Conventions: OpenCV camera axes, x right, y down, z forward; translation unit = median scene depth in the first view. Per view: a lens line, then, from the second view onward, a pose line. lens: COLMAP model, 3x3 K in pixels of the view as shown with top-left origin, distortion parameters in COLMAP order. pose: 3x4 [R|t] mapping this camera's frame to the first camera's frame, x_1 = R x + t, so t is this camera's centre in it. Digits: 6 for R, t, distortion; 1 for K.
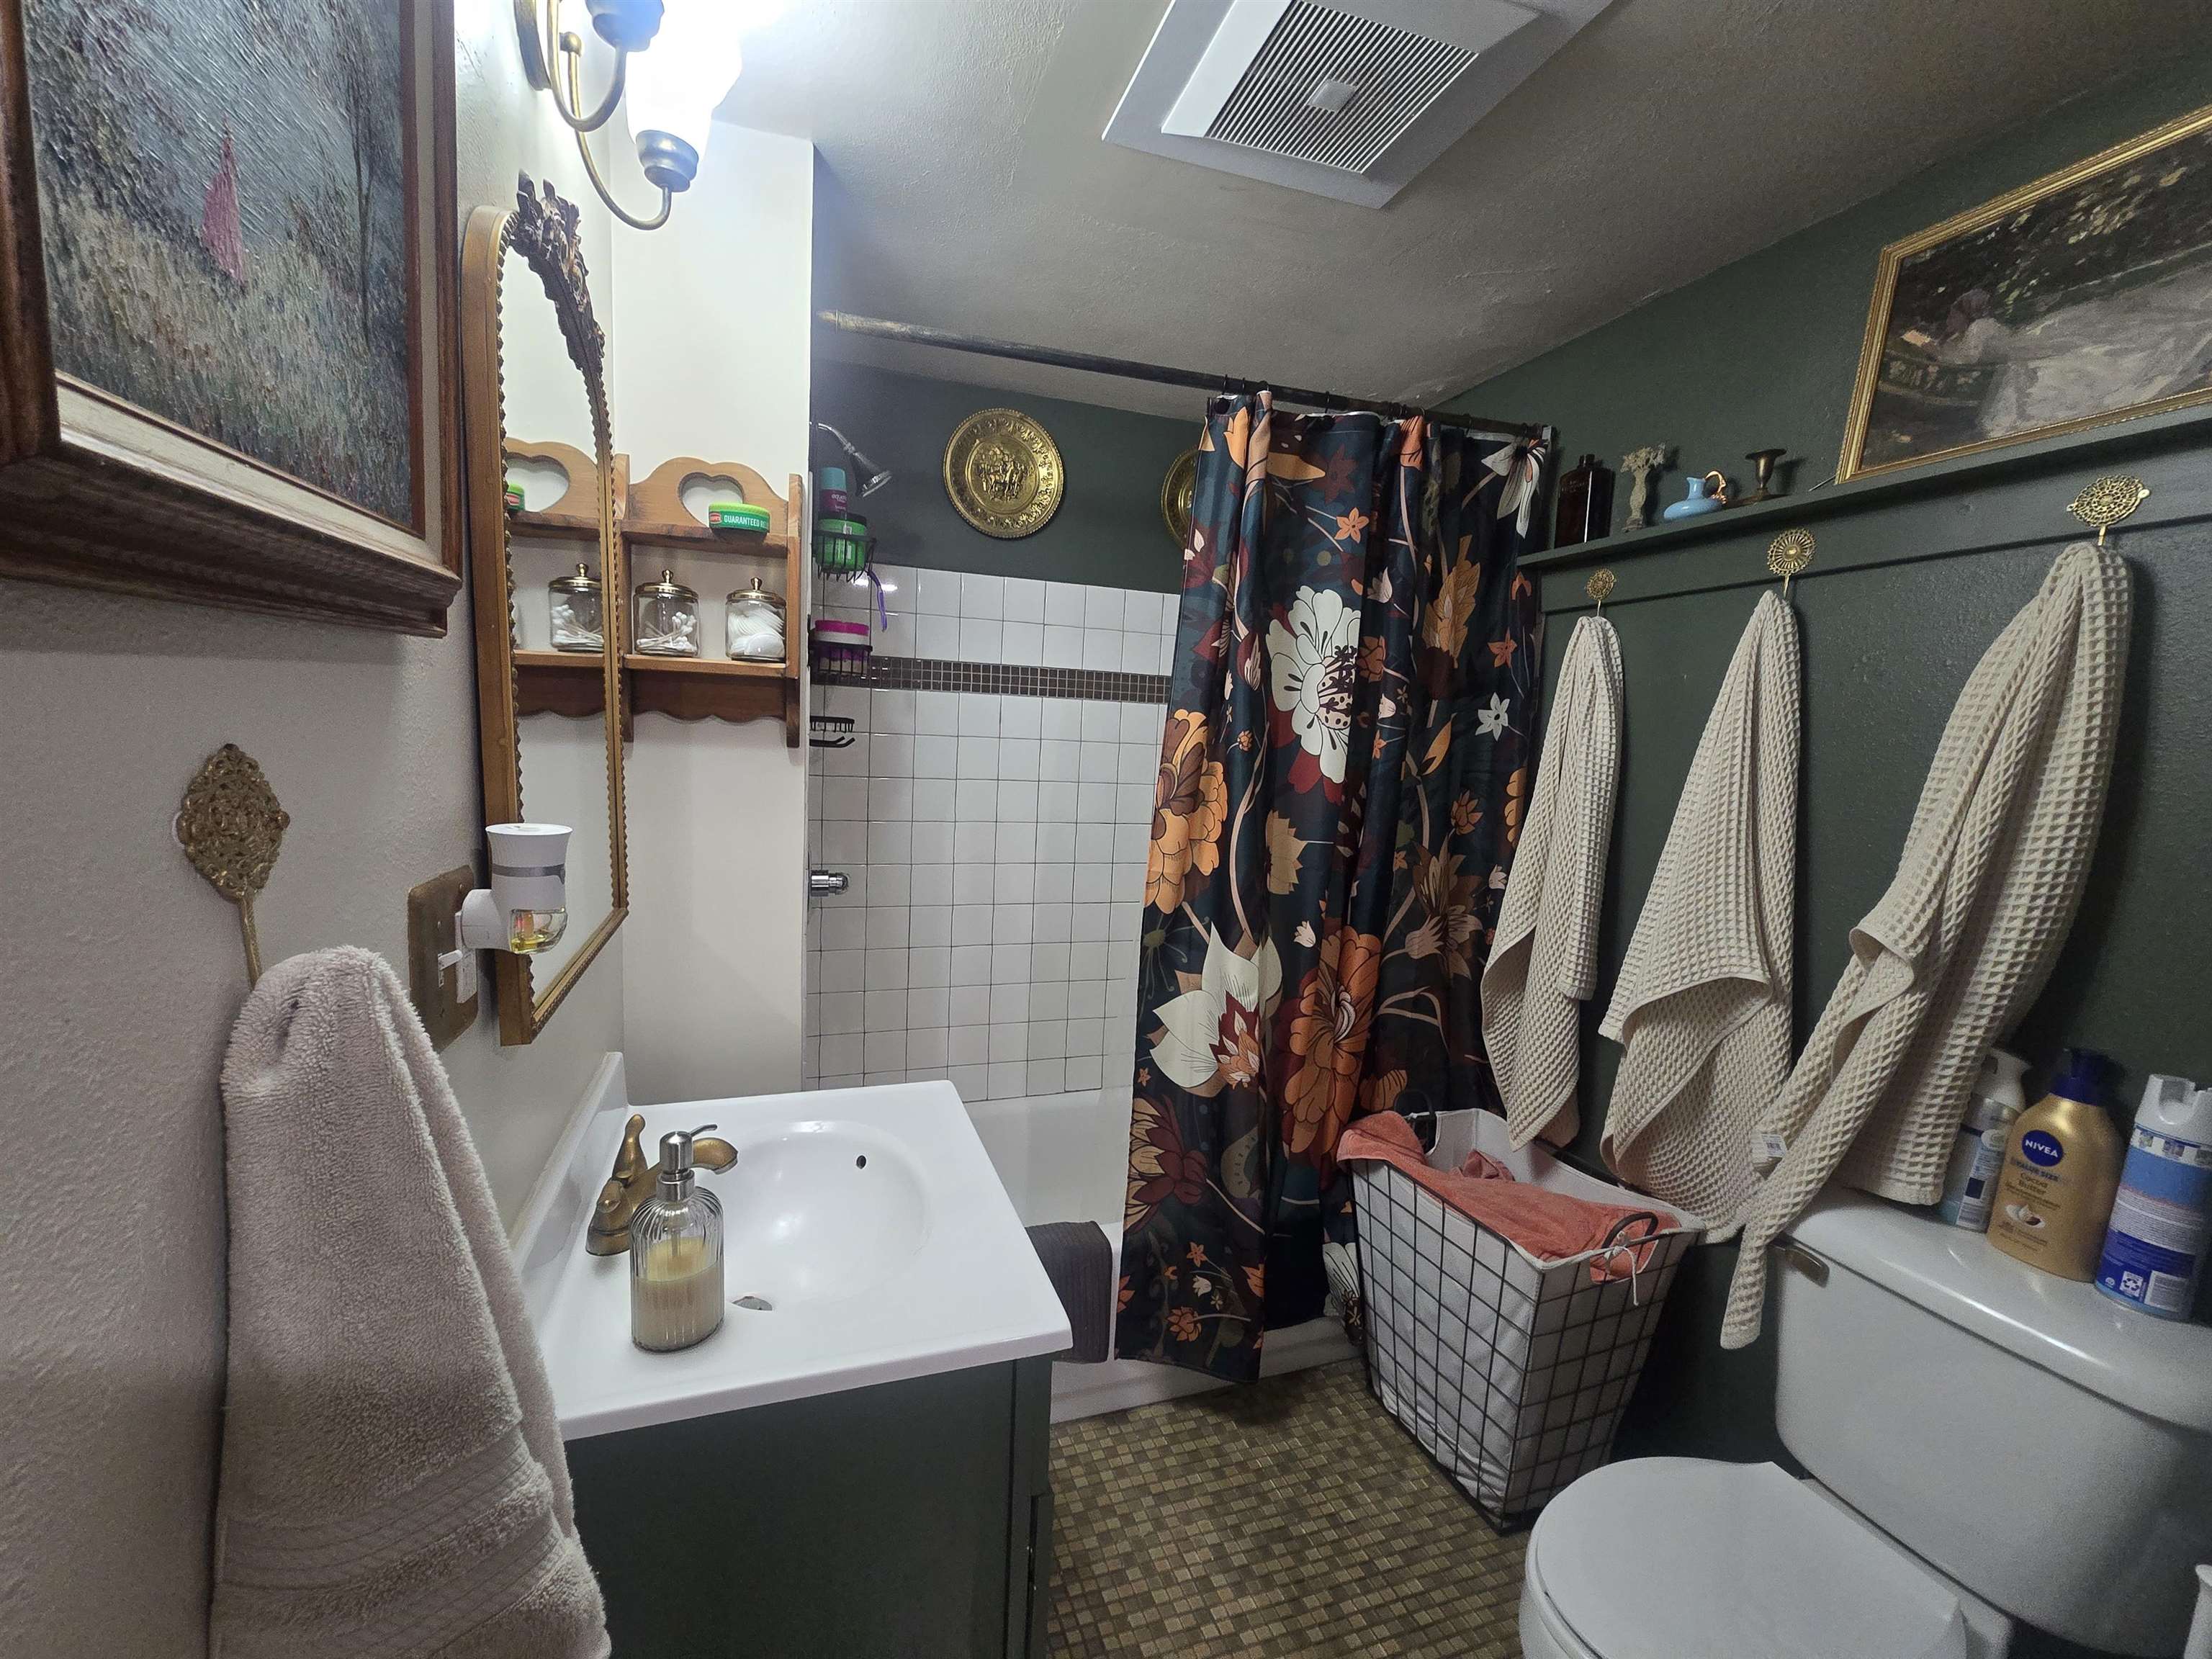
lens RADIAL K [[905.2, 0, 1113.4], [0, 905.2, 842.2], [0, 0, 1]] dist [-0.006085, 0.000499]
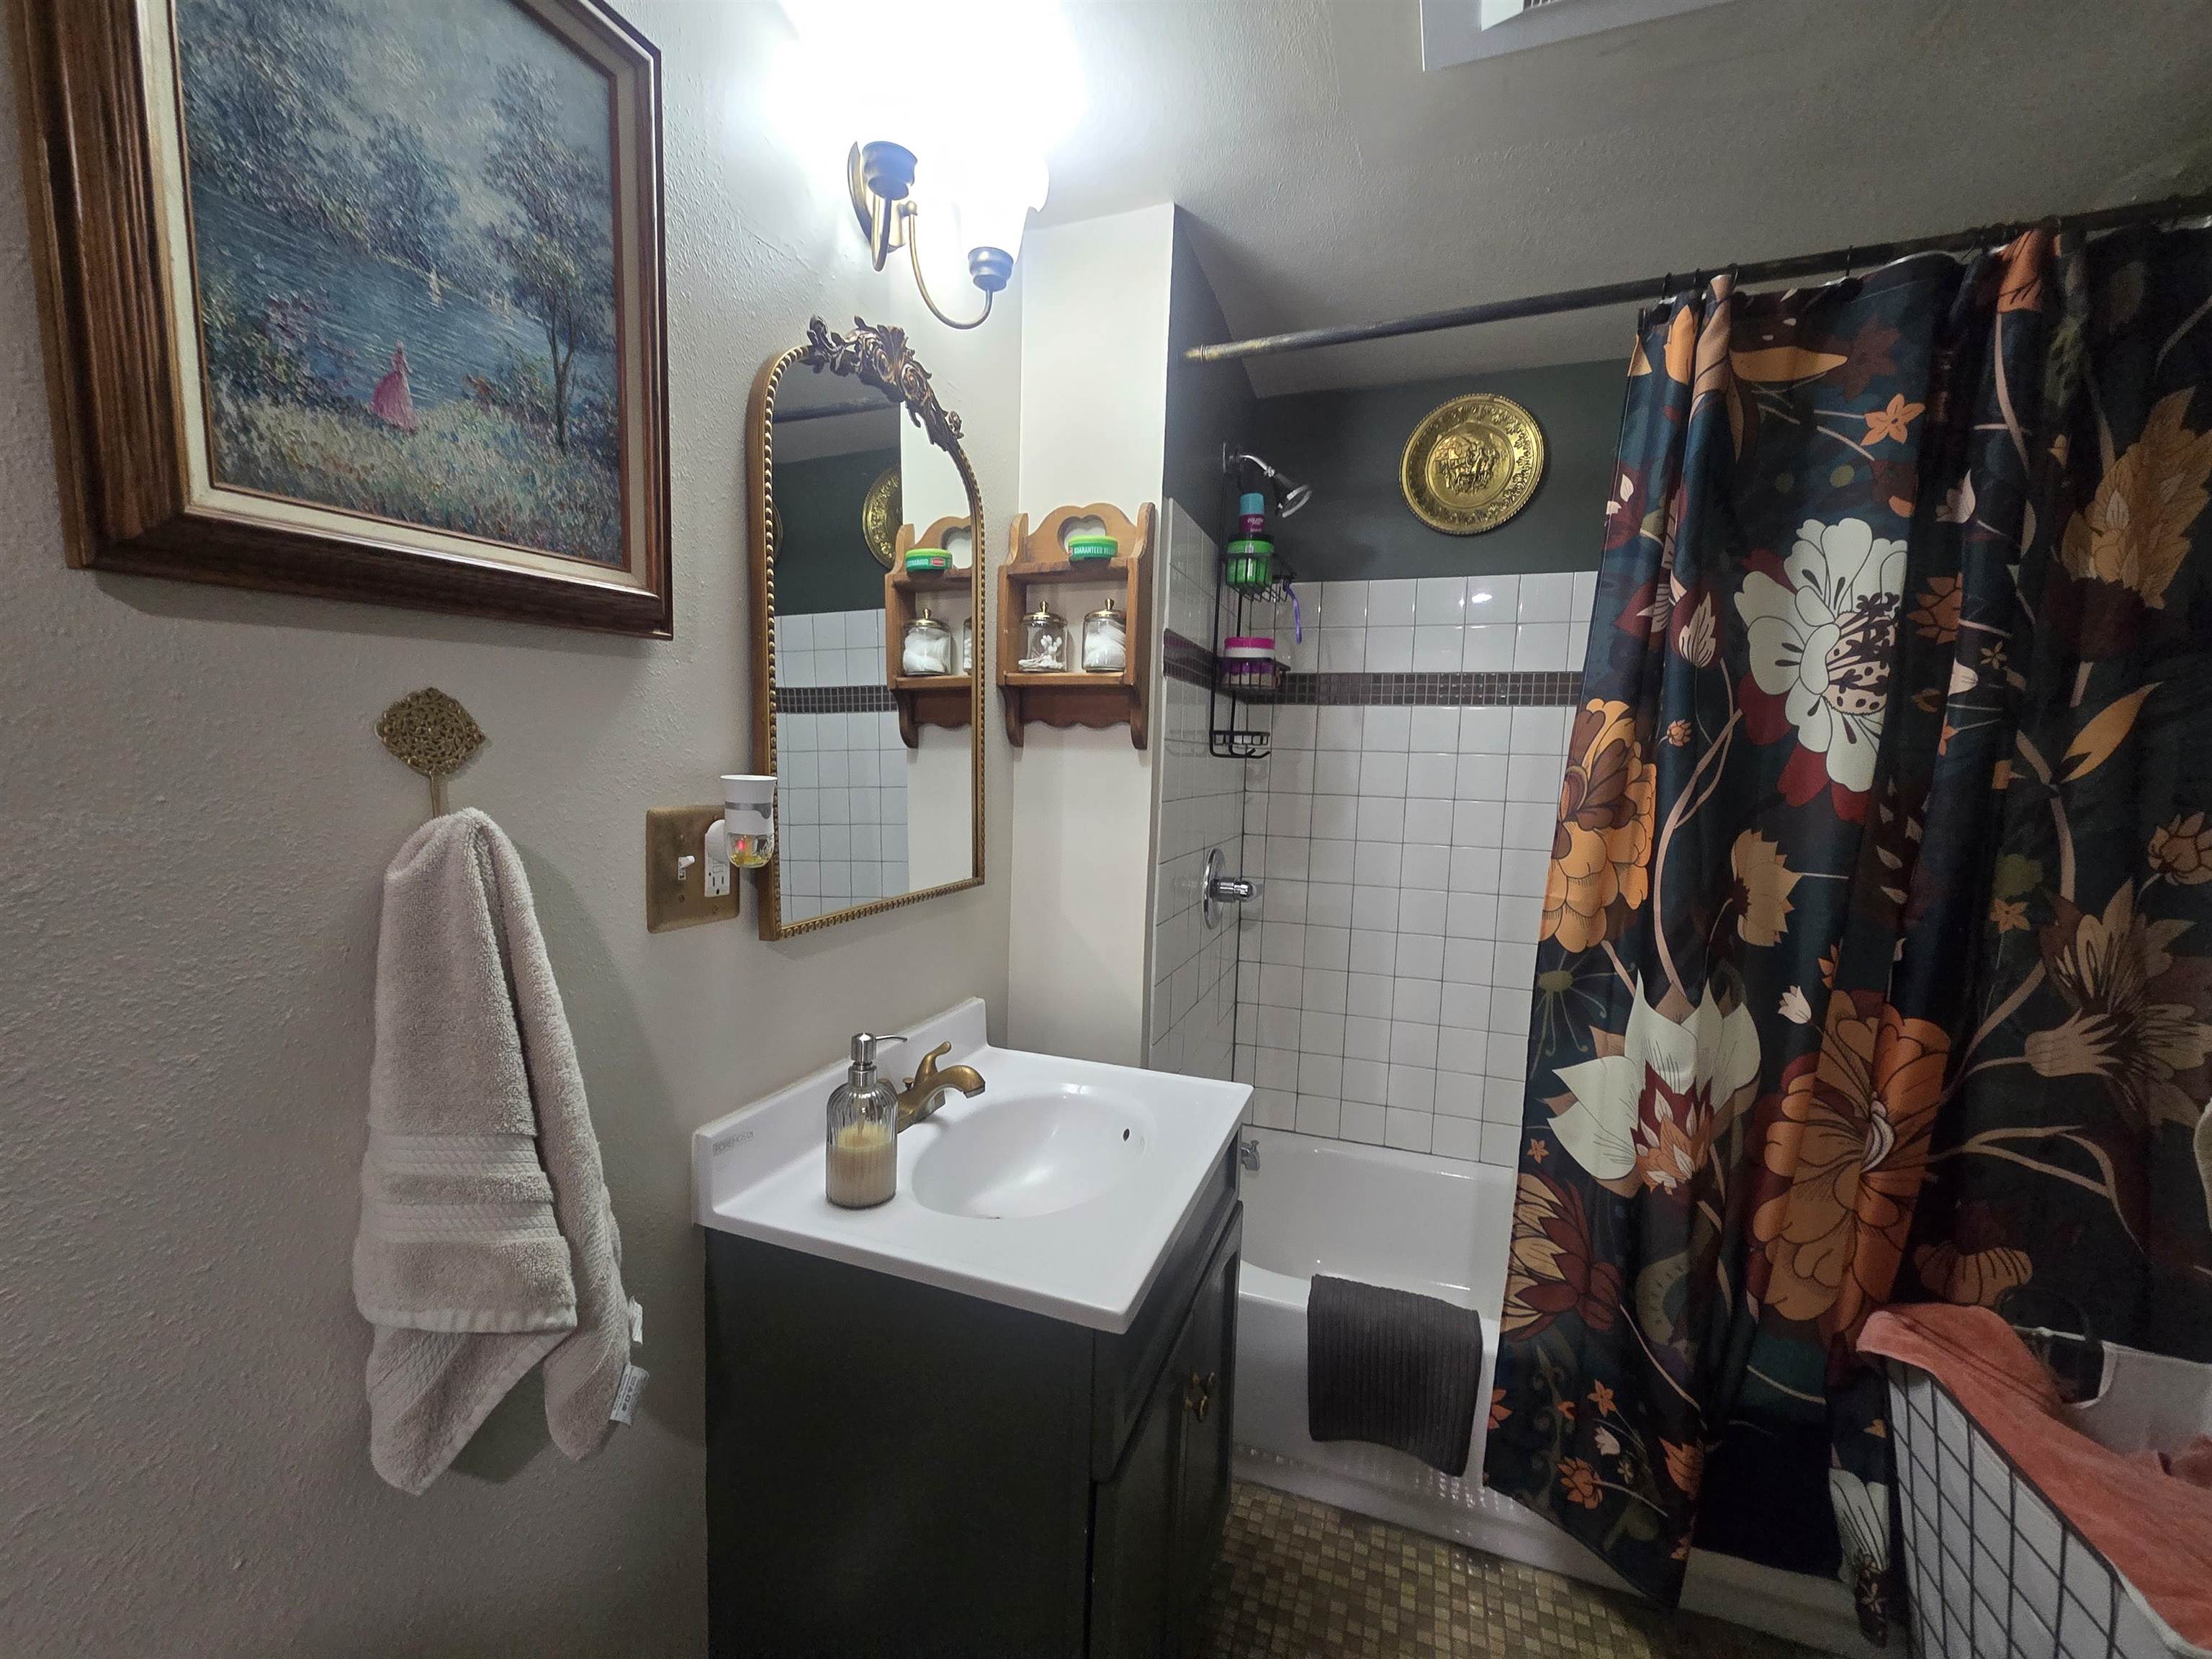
lens RADIAL K [[905.2, 0, 1079.1], [0, 905.2, 837.7], [0, 0, 1]] dist [-0.006085, 0.000499]
pose [[0.768959, 0.034713, -0.638355, 0.231150], [-0.068554, 0.997244, -0.028351, 0.030044], [0.635611, 0.065563, 0.769220, 0.092259]]
